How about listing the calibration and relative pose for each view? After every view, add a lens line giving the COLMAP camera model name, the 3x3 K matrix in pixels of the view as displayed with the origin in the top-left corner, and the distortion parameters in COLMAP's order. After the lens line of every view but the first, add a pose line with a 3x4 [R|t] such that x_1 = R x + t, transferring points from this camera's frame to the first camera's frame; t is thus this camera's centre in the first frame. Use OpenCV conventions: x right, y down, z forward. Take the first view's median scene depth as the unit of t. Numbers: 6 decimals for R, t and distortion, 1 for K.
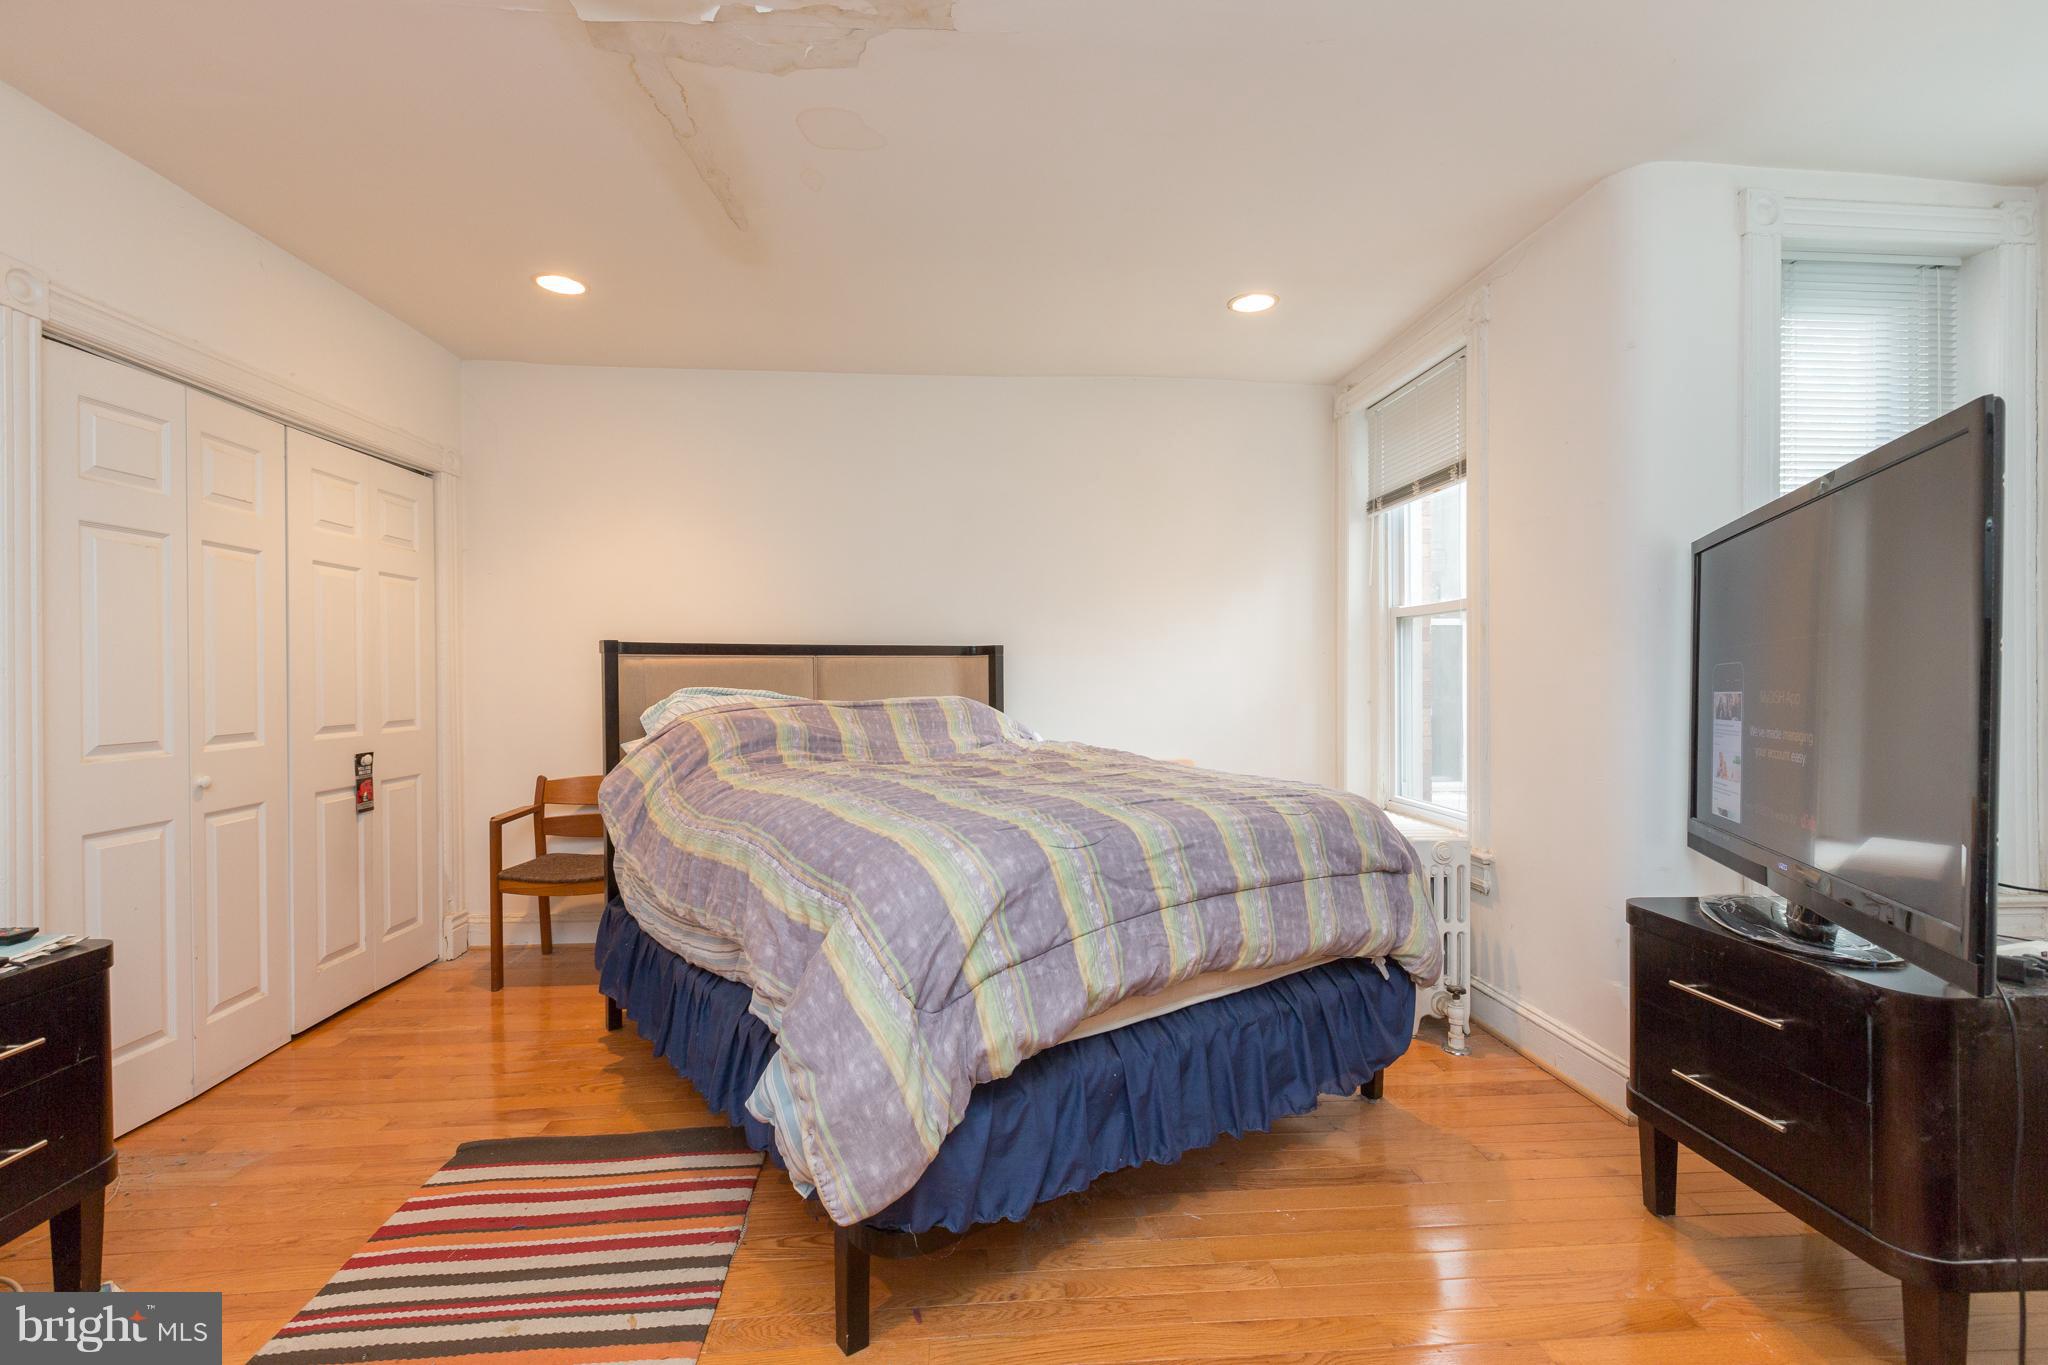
lens RADIAL K [[903.7, 0, 1024.9], [0, 903.7, 676.3], [0, 0, 1]] dist [-0.000027, 0.000066]
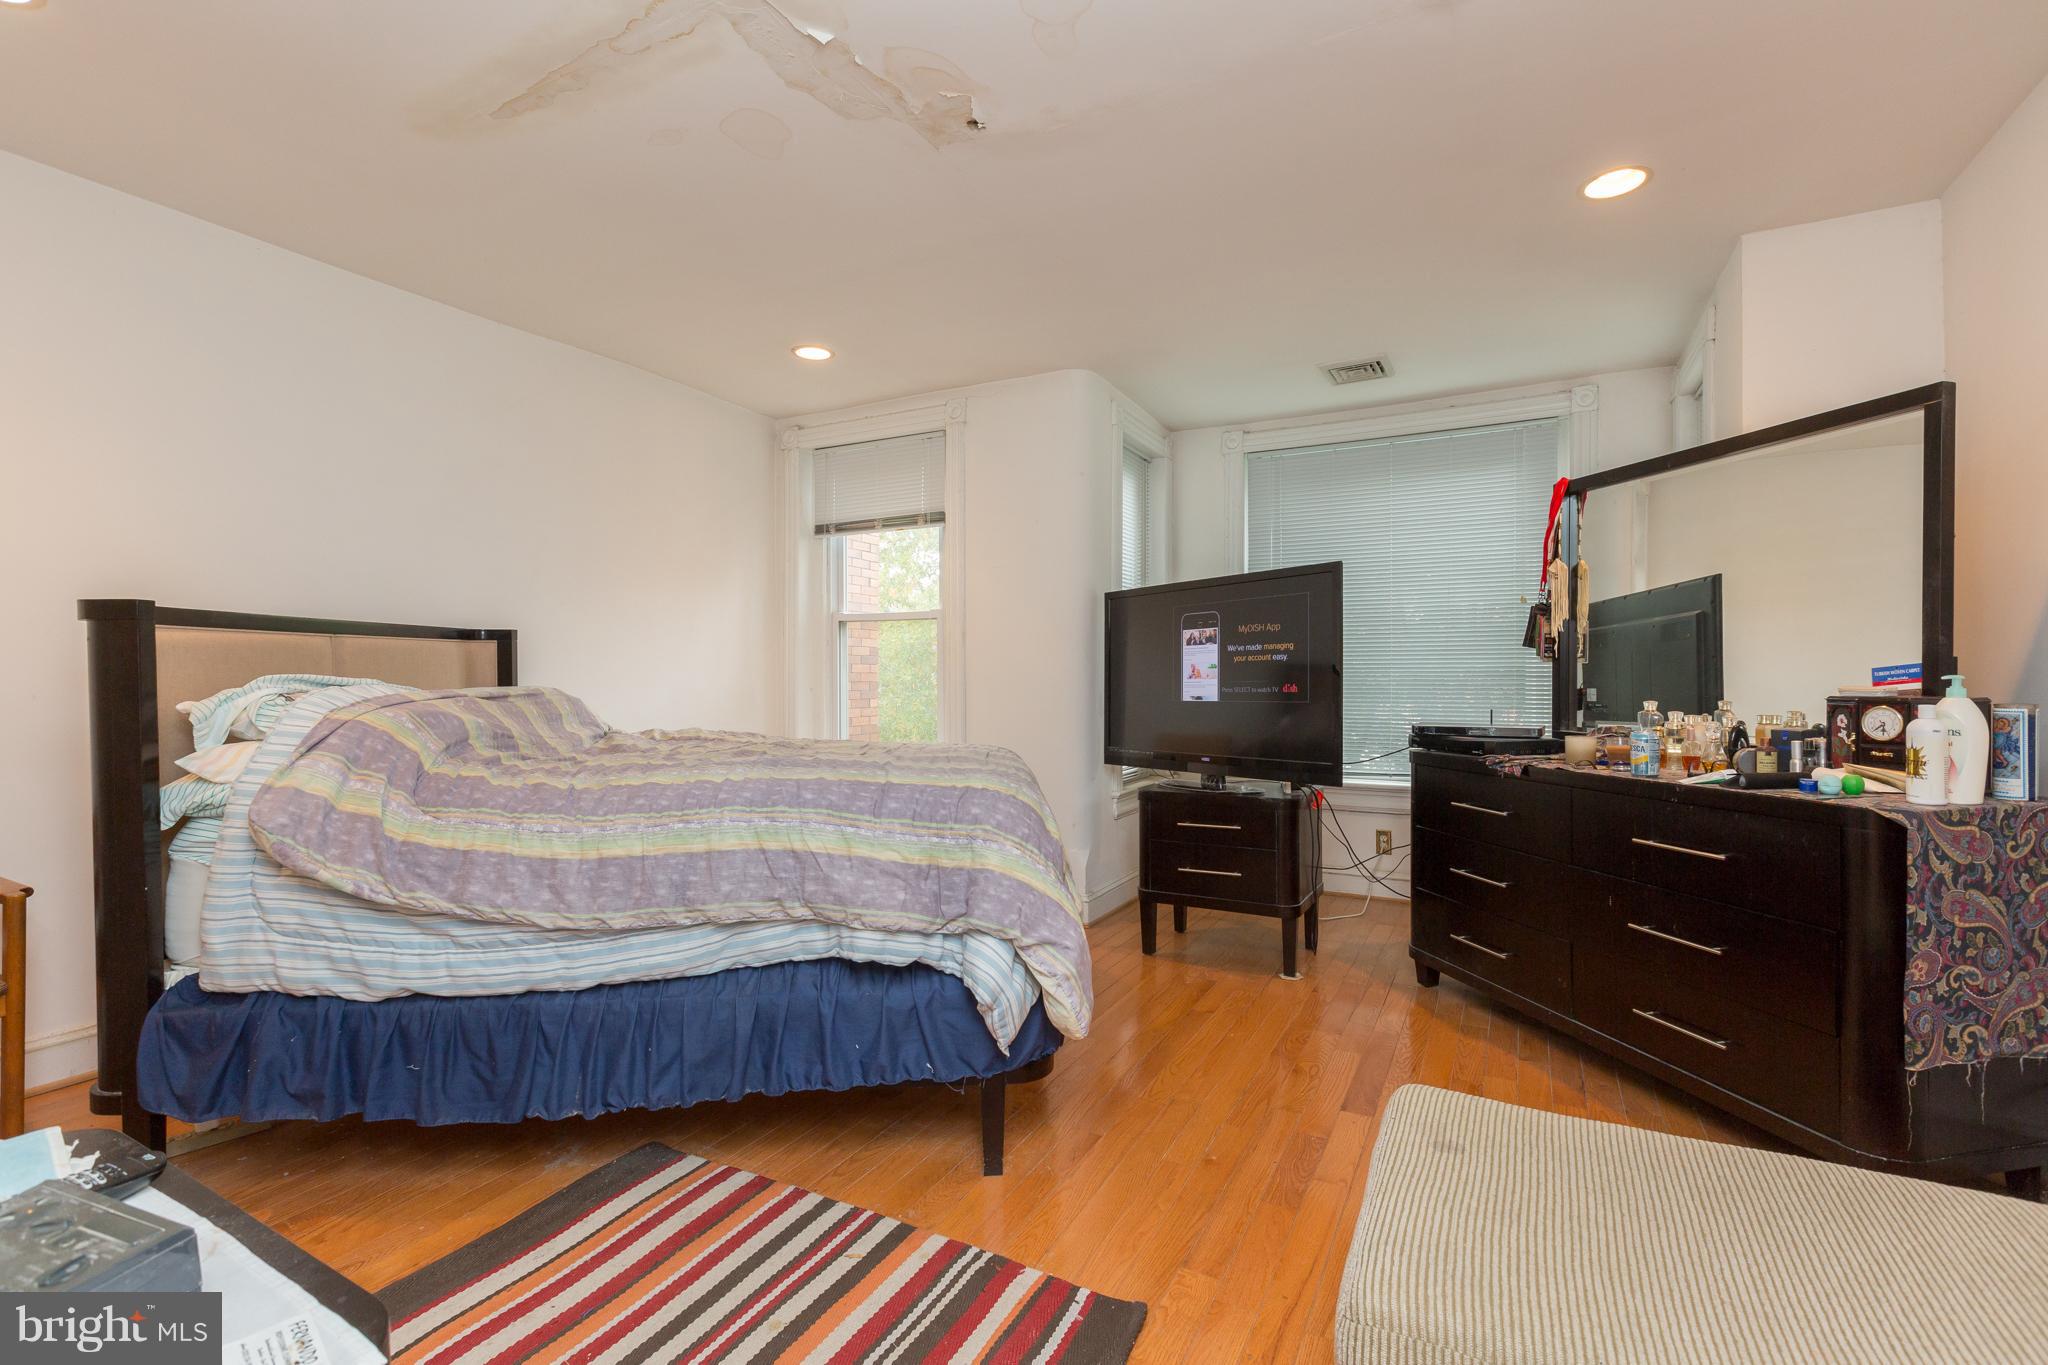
lens RADIAL K [[903.7, 0, 1024.9], [0, 903.7, 676.3], [0, 0, 1]] dist [-0.000027, 0.000066]
pose [[0.539796, -0.000863, 0.841795, -0.611058], [-0.000684, 0.999999, 0.001464, 0.011245], [-0.841796, -0.001366, 0.539795, 0.123976]]
